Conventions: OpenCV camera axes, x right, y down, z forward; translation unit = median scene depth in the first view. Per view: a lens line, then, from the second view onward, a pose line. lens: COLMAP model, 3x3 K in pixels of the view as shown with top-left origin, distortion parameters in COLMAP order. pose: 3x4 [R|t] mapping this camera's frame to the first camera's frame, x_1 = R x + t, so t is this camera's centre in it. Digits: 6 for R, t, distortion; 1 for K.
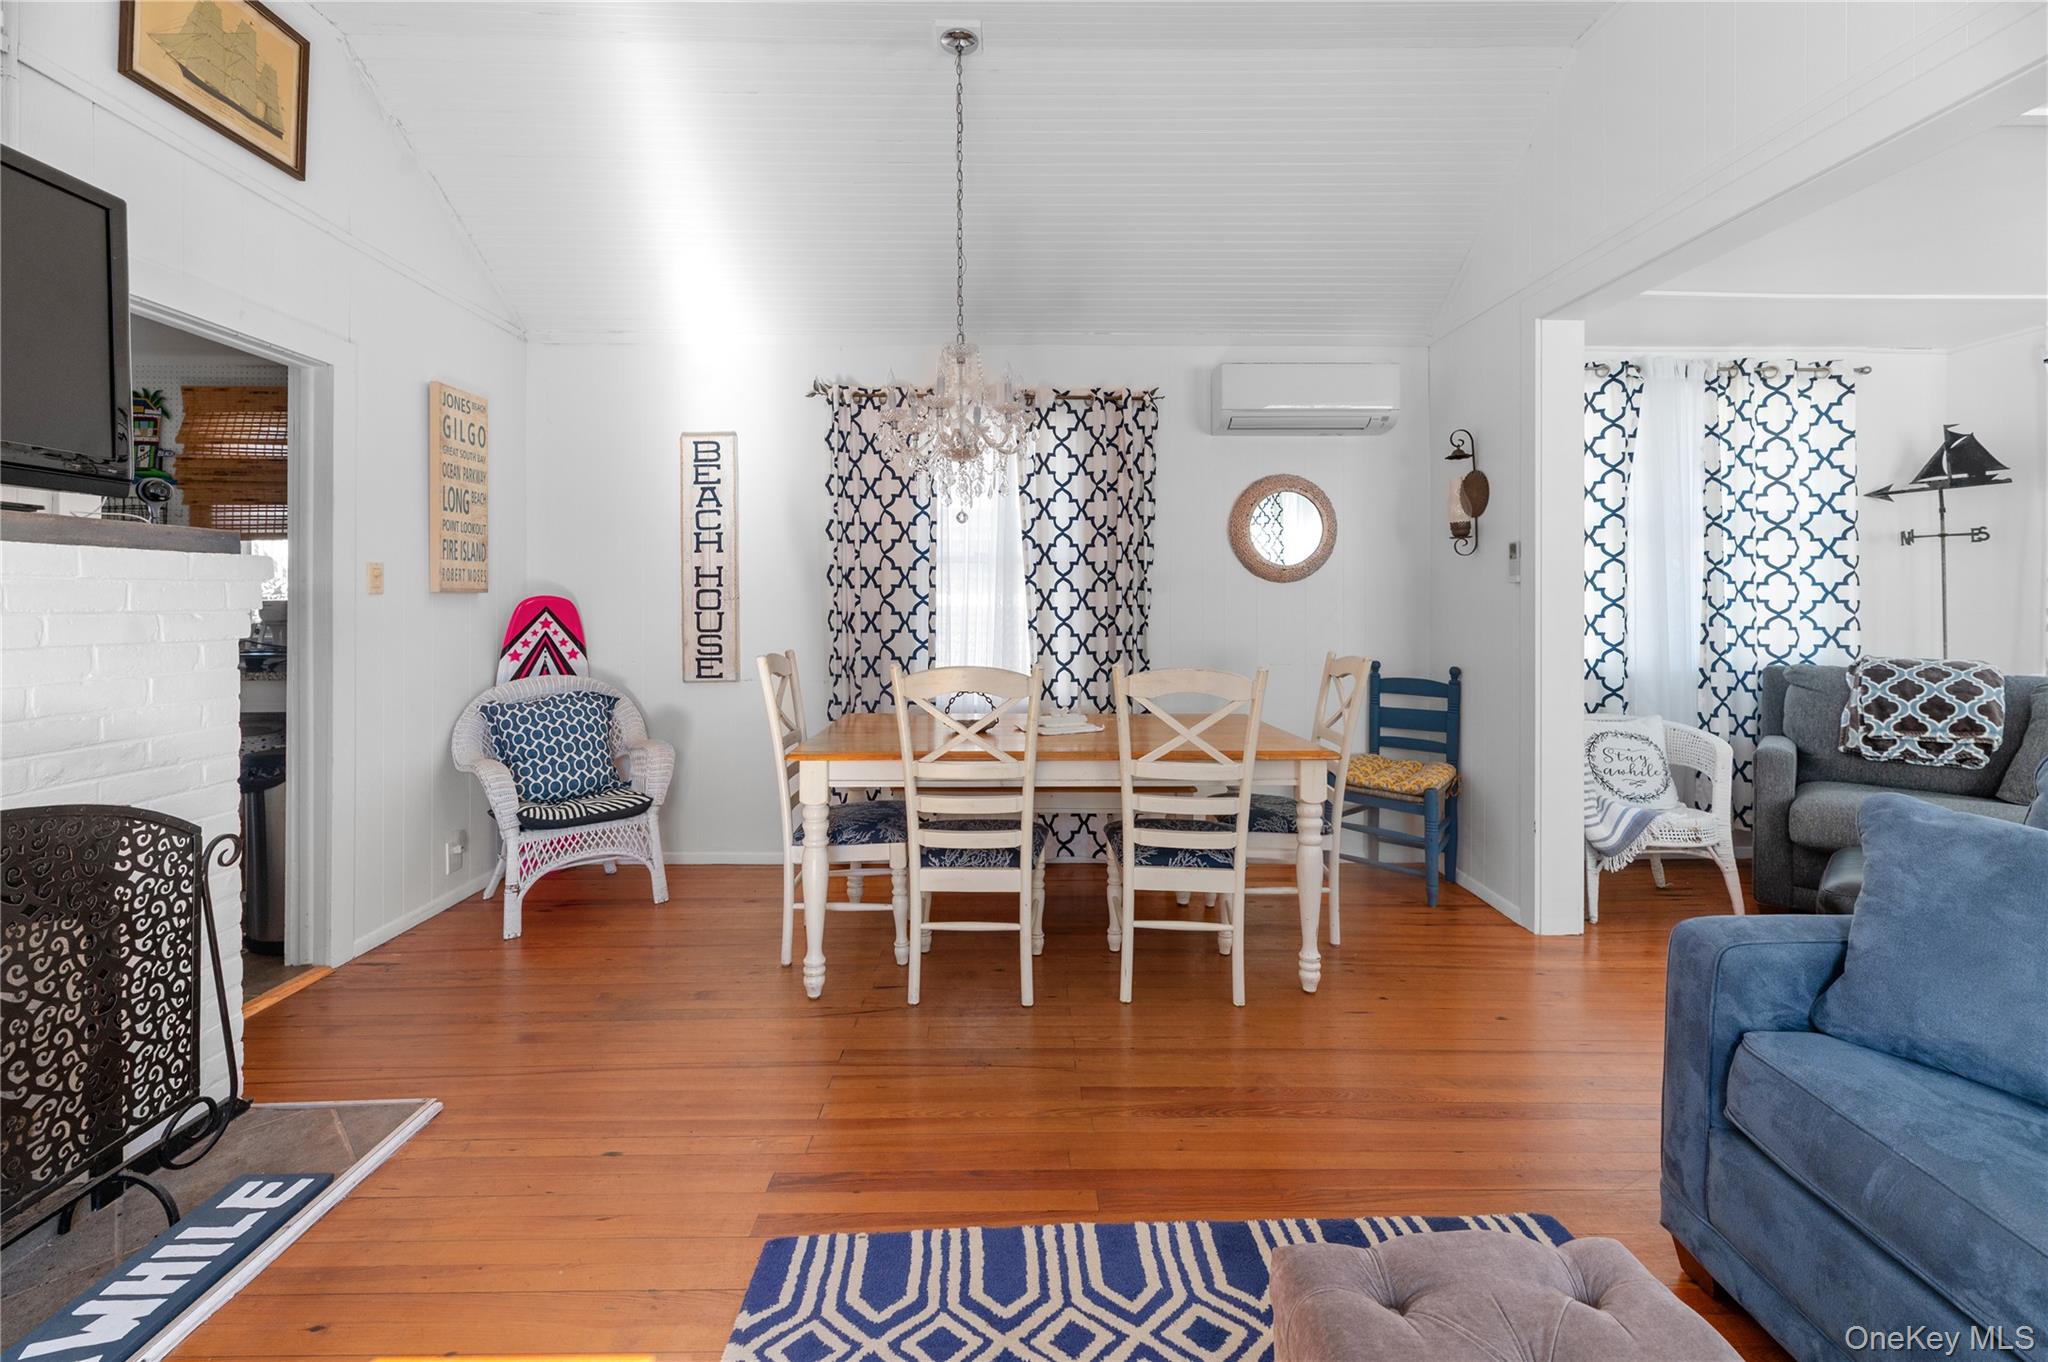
lens RADIAL K [[839.3, 0, 1040.1], [0, 839.3, 604.7], [0, 0, 1]] dist [-0.010430, -0.000421]
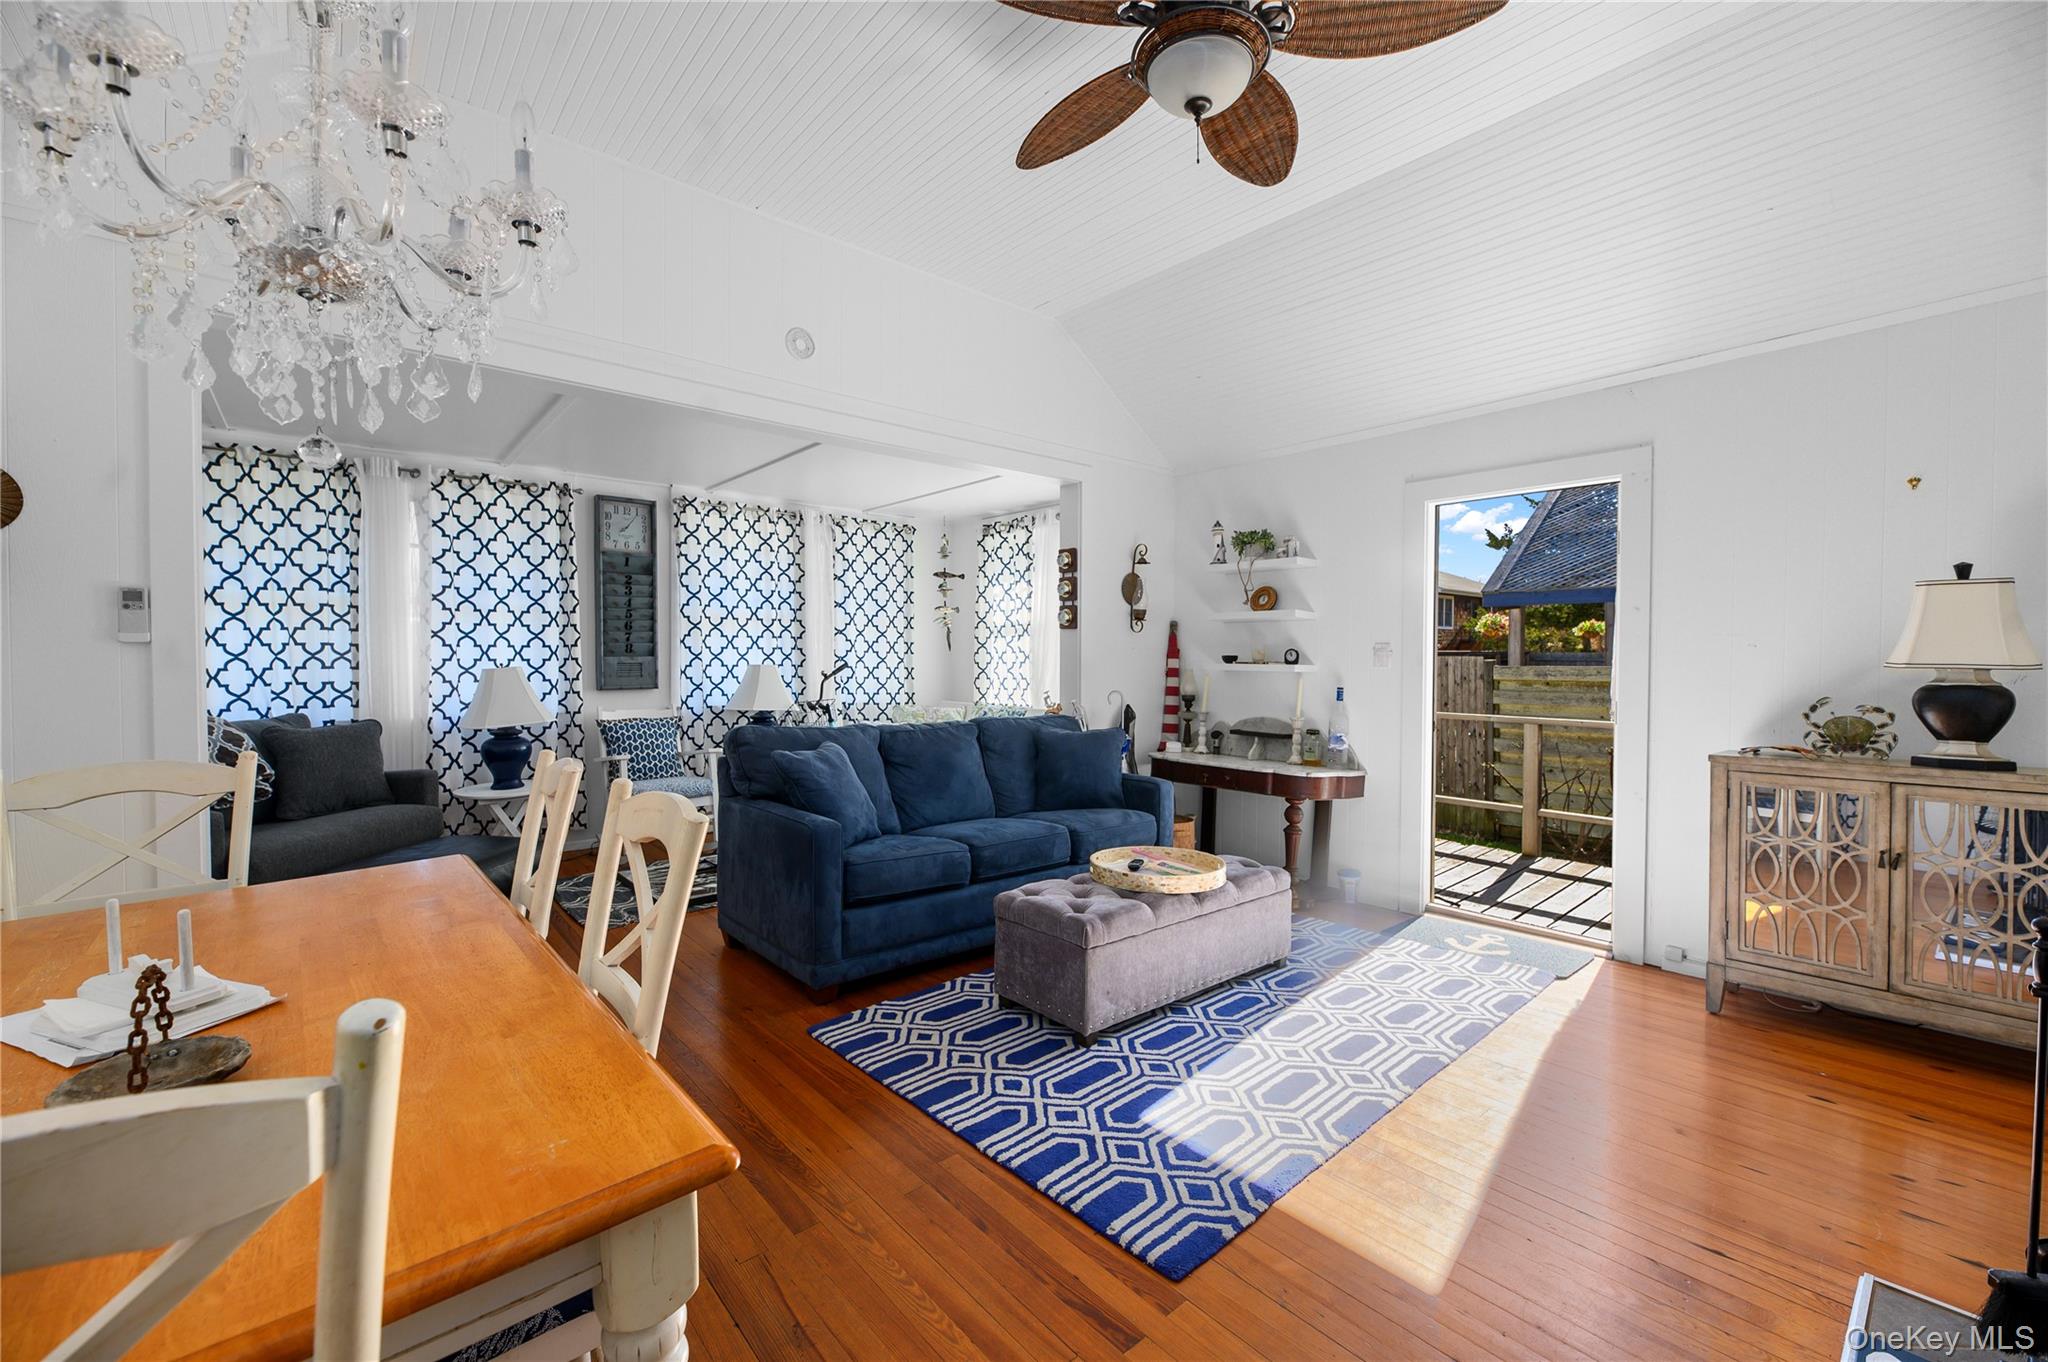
lens RADIAL K [[839.3, 0, 1036.5], [0, 839.3, 669.2], [0, 0, 1]] dist [-0.010430, -0.000421]
pose [[-0.640674, -0.015321, 0.767660, -0.463061], [0.004753, 0.999703, 0.023919, -0.011671], [-0.767798, 0.018973, -0.640411, 0.825636]]
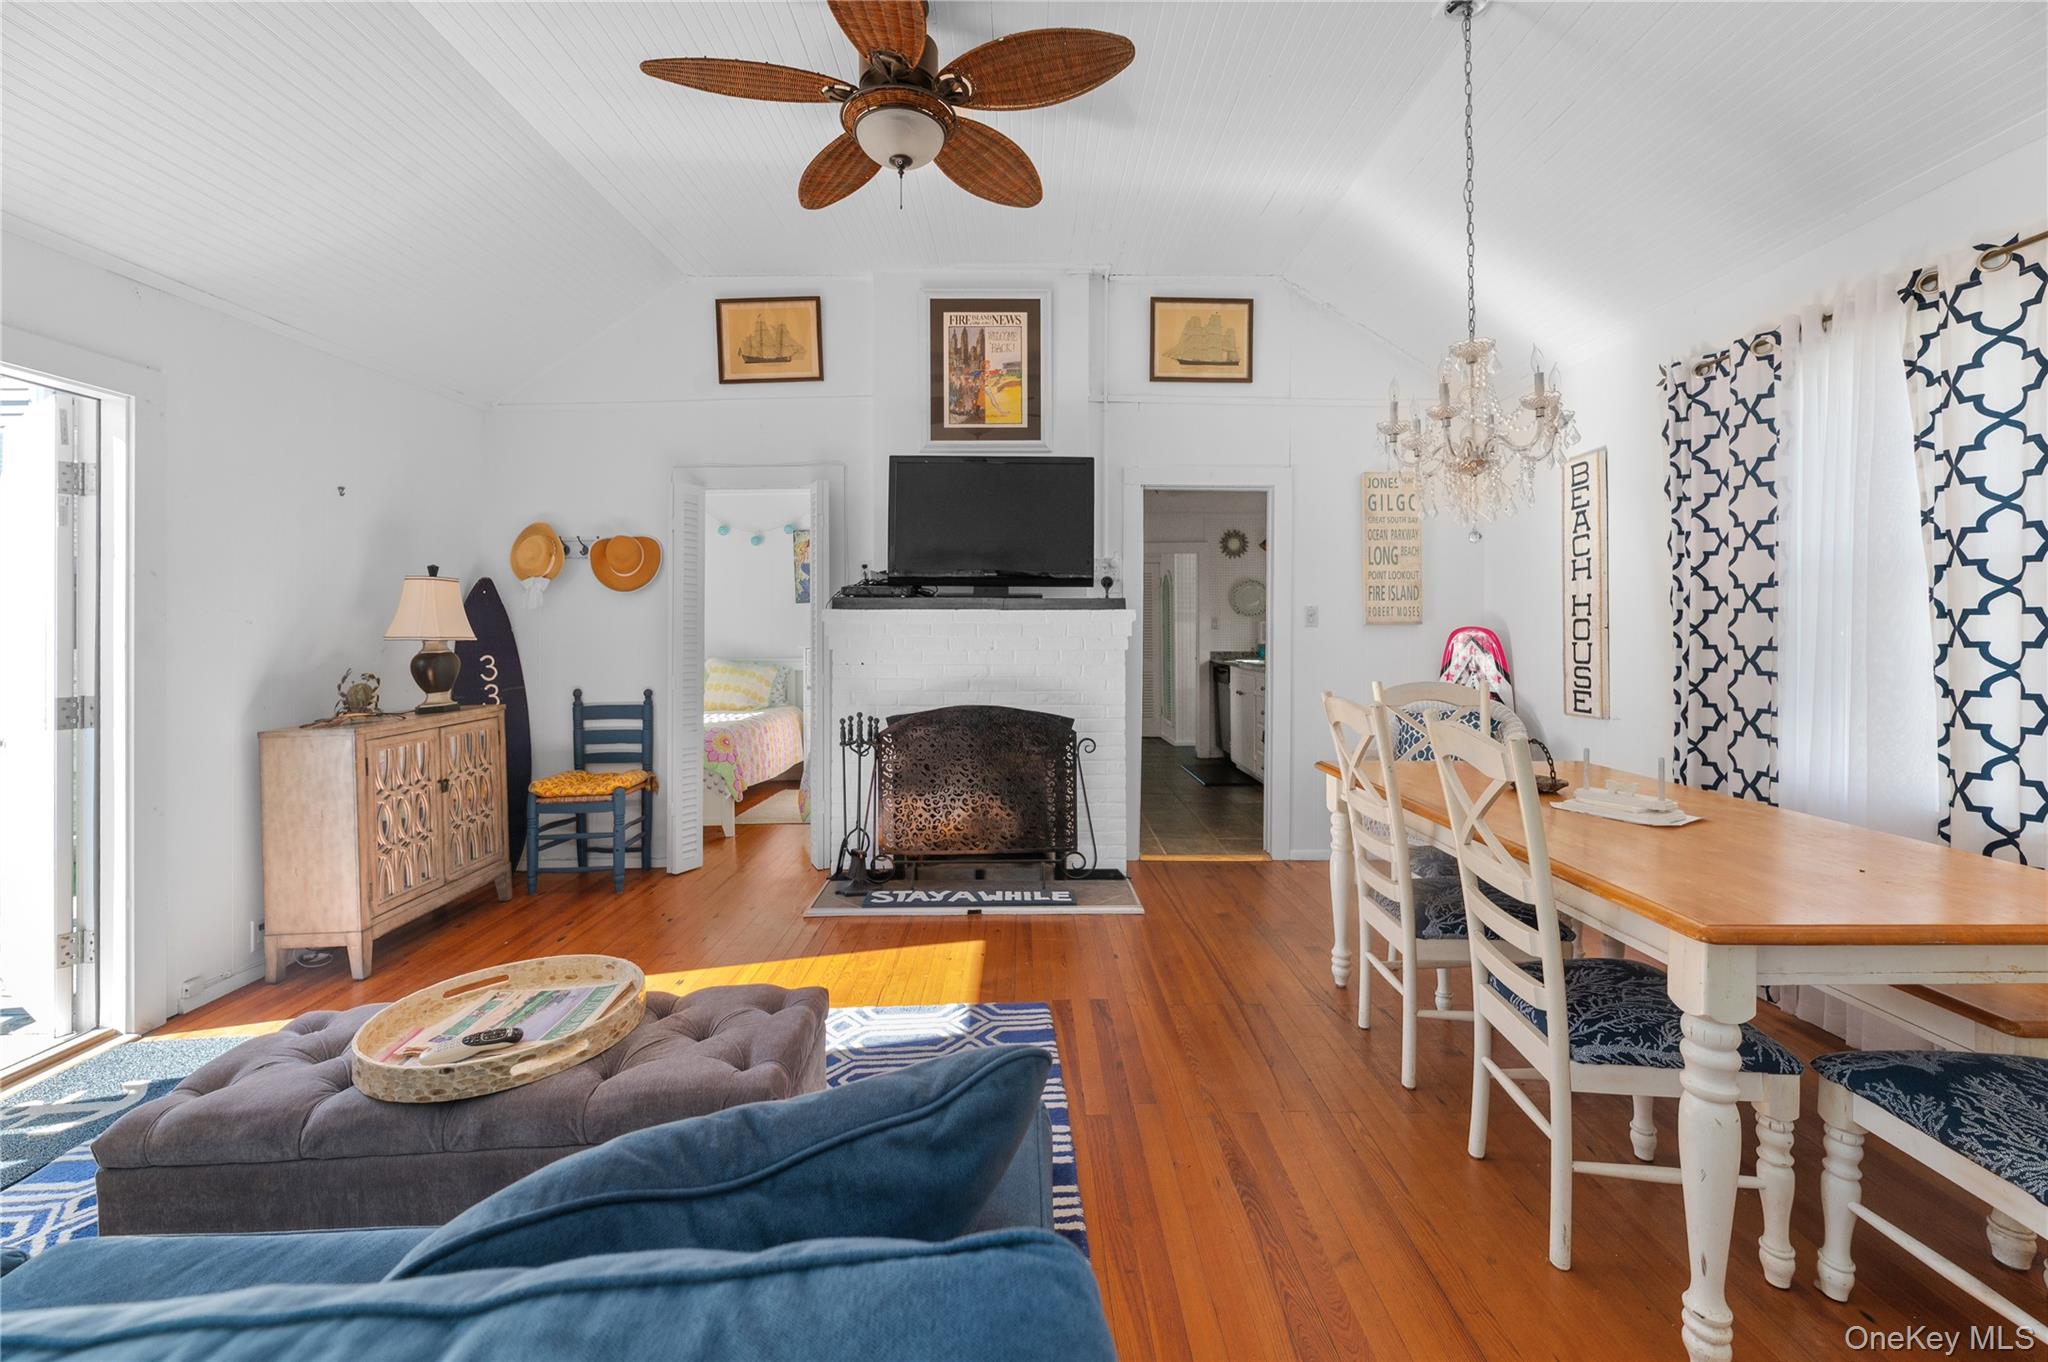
lens RADIAL K [[839.3, 0, 1033.2], [0, 839.3, 624.9], [0, 0, 1]] dist [-0.010430, -0.000421]
pose [[-0.005635, -0.006080, -0.999966, 0.654335], [-0.002000, 0.999980, -0.006069, -0.004913], [0.999982, 0.001966, -0.005647, 0.453024]]
